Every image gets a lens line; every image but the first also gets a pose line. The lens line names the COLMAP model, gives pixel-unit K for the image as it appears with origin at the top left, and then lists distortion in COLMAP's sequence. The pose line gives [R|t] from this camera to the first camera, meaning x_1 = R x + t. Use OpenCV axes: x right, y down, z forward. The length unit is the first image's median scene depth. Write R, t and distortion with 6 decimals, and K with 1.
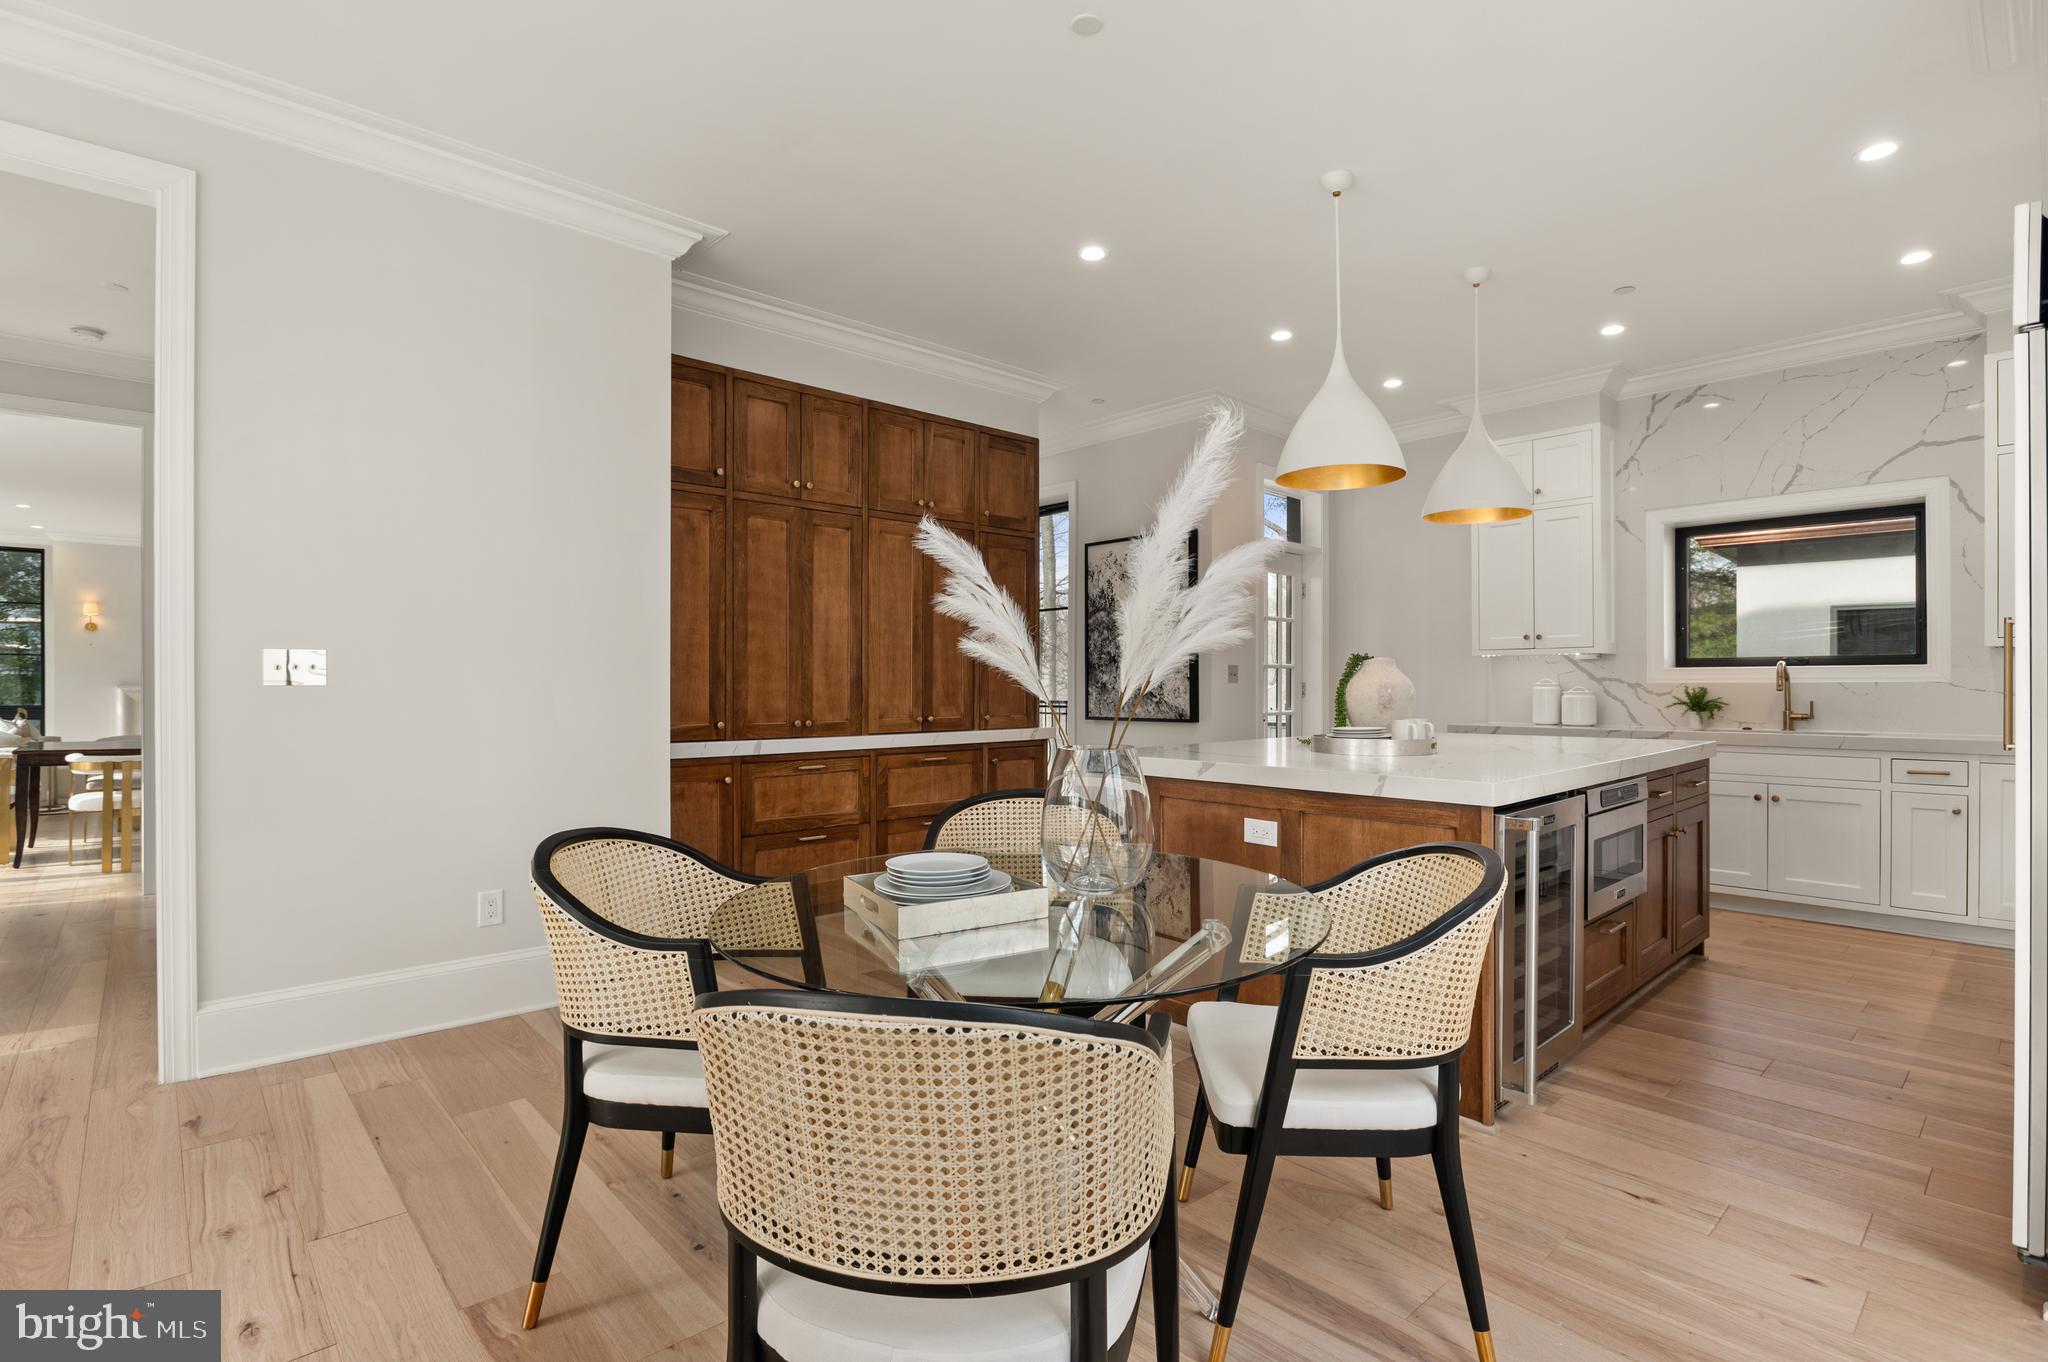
lens RADIAL K [[977.9, 0, 1028.4], [0, 977.9, 671.7], [0, 0, 1]] dist [-0.008755, 0.000546]
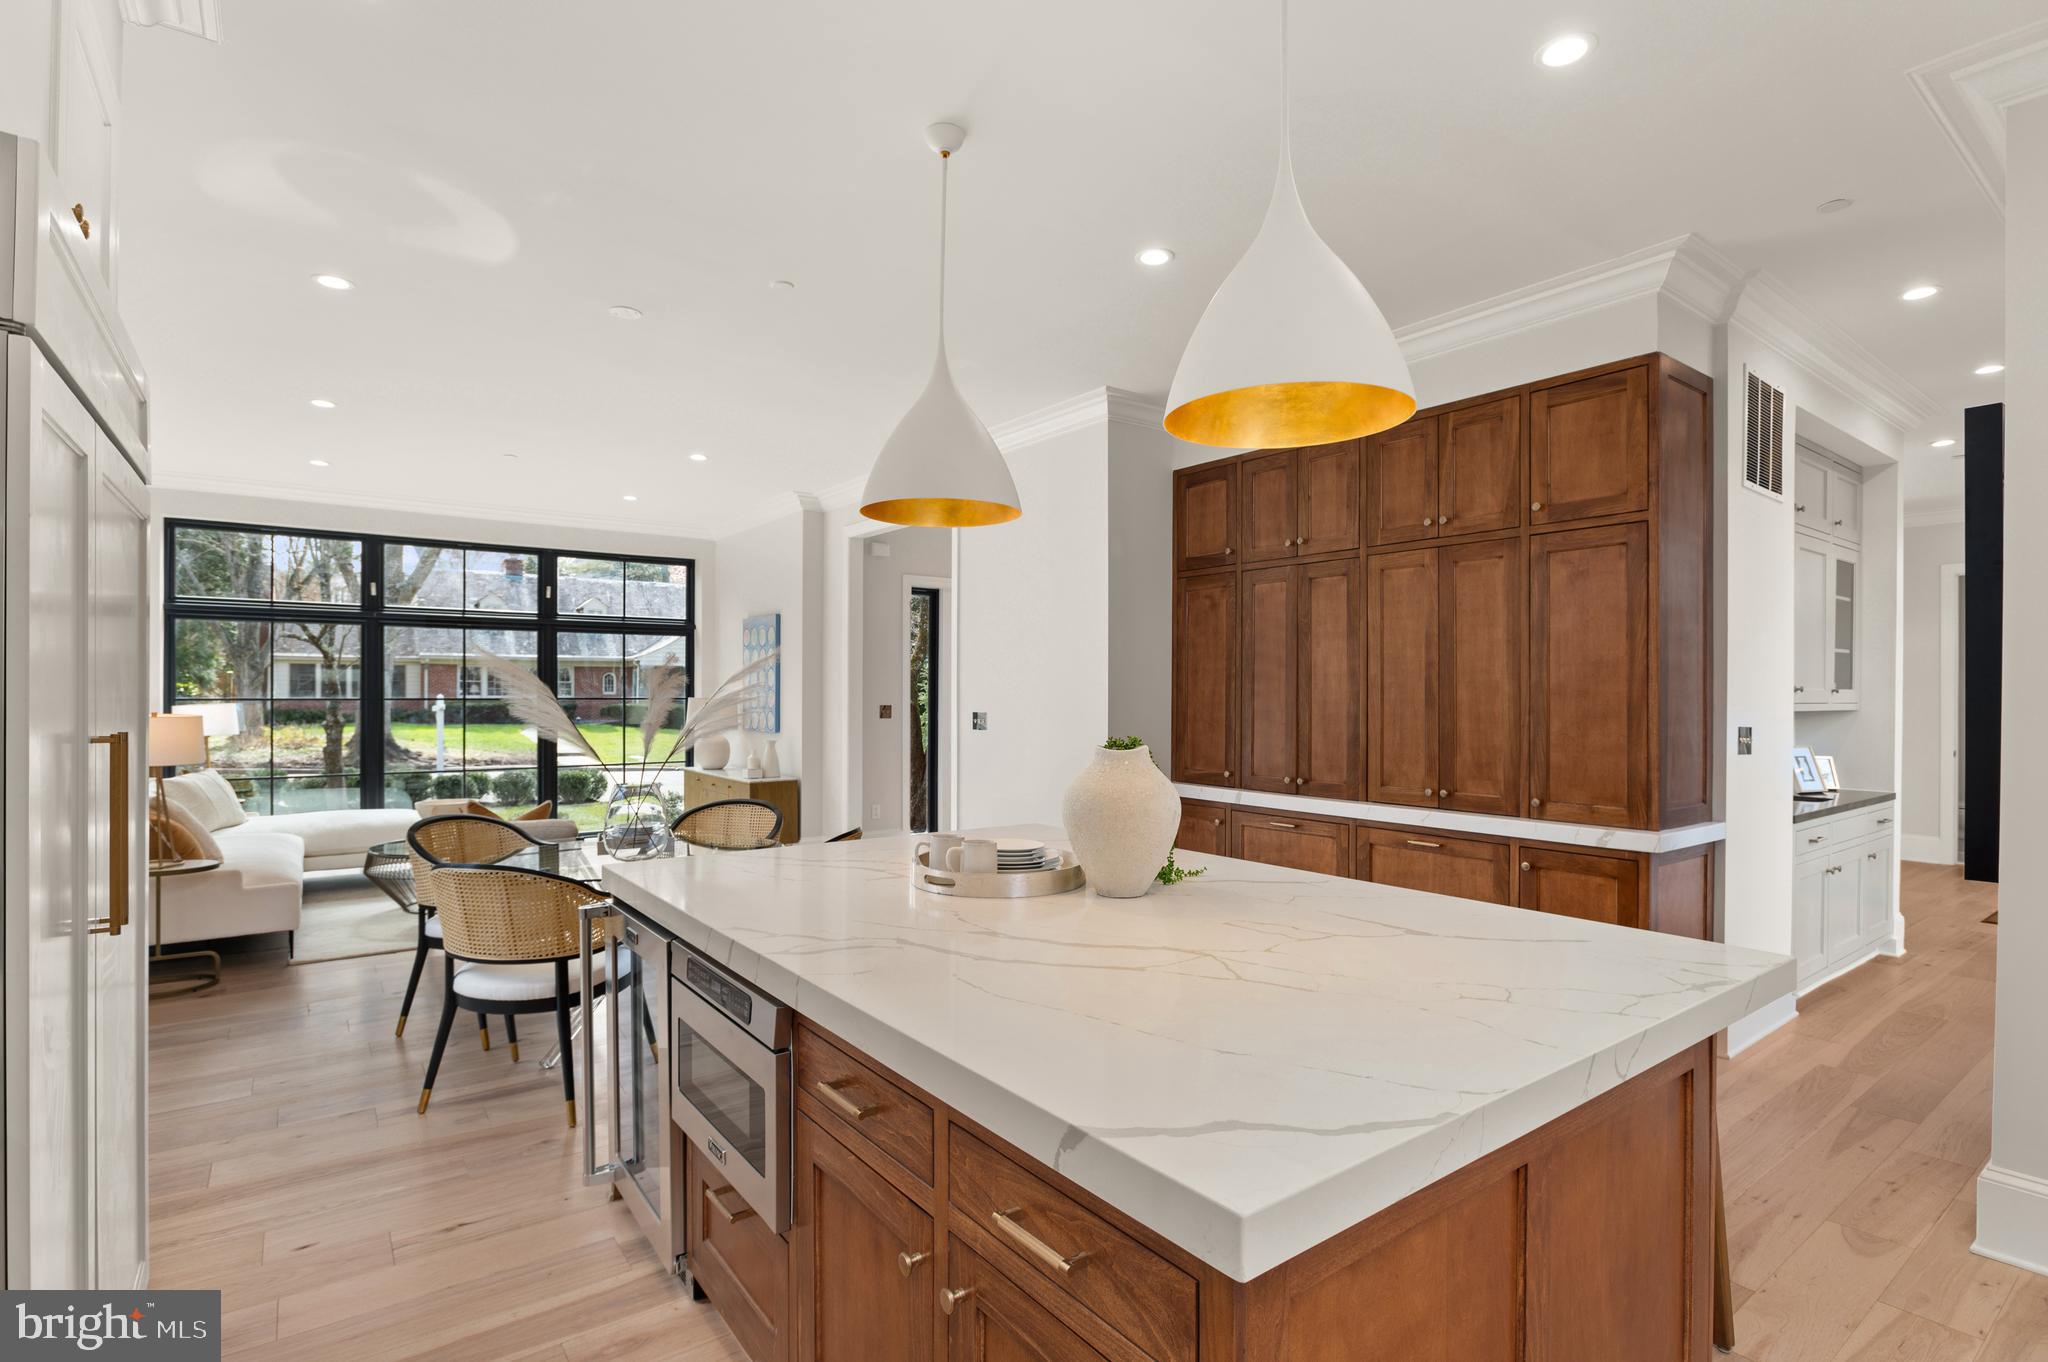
lens RADIAL K [[977.9, 0, 1028.8], [0, 977.9, 690.8], [0, 0, 1]] dist [-0.008755, 0.000546]
pose [[-0.104857, -0.001275, -0.994487, 0.766131], [0.005868, 0.999981, -0.001901, -0.037398], [0.994470, -0.006035, -0.104847, 0.808133]]
